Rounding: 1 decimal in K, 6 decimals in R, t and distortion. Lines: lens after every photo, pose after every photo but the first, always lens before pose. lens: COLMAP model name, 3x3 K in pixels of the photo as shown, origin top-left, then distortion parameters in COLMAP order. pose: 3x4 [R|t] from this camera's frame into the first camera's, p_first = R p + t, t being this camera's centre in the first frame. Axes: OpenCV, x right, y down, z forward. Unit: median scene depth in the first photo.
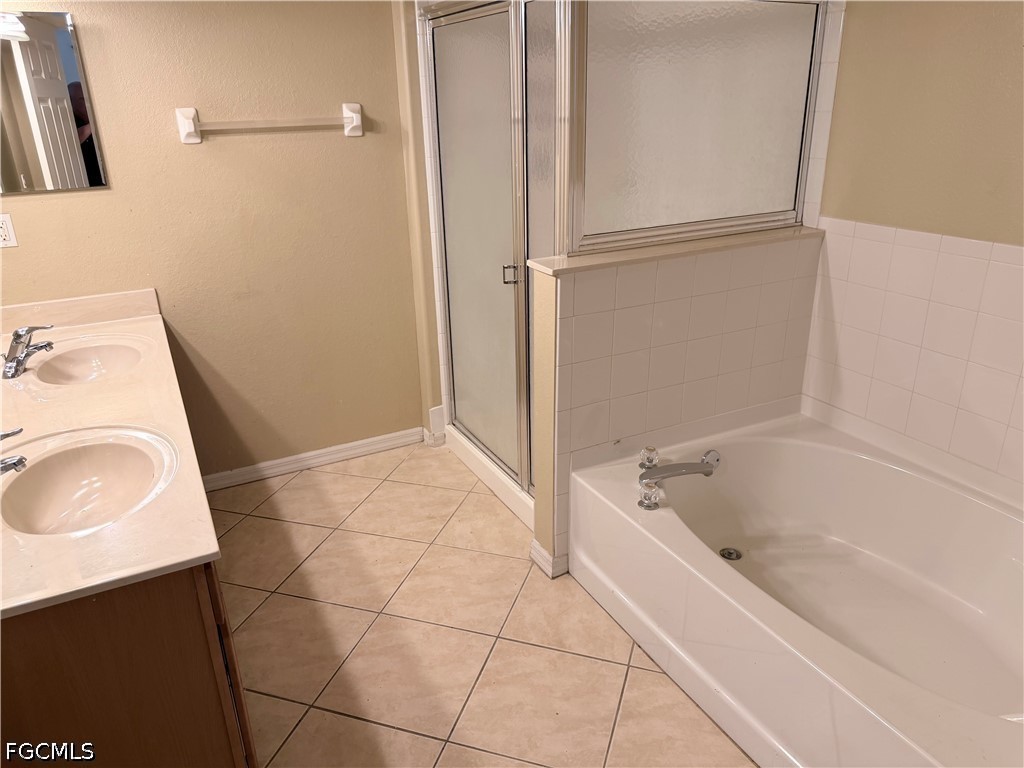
lens RADIAL K [[730.2, 0, 495.2], [0, 730.2, 377.6], [0, 0, 1]] dist [0.043612, -0.038976]
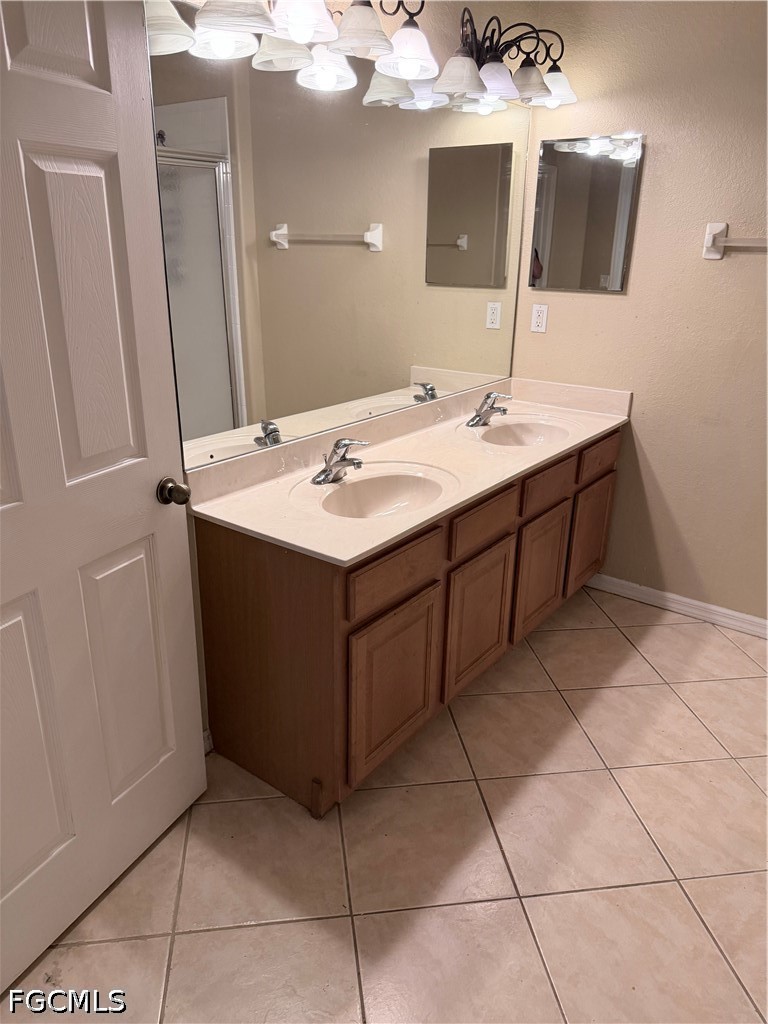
lens RADIAL K [[730.2, 0, 390.7], [0, 730.2, 505.8], [0, 0, 1]] dist [0.043612, -0.038976]
pose [[0.451236, 0.344937, -0.823046, 0.328260], [-0.343838, 0.918274, 0.196338, -0.063649], [0.823506, 0.194399, 0.532961, 0.193956]]
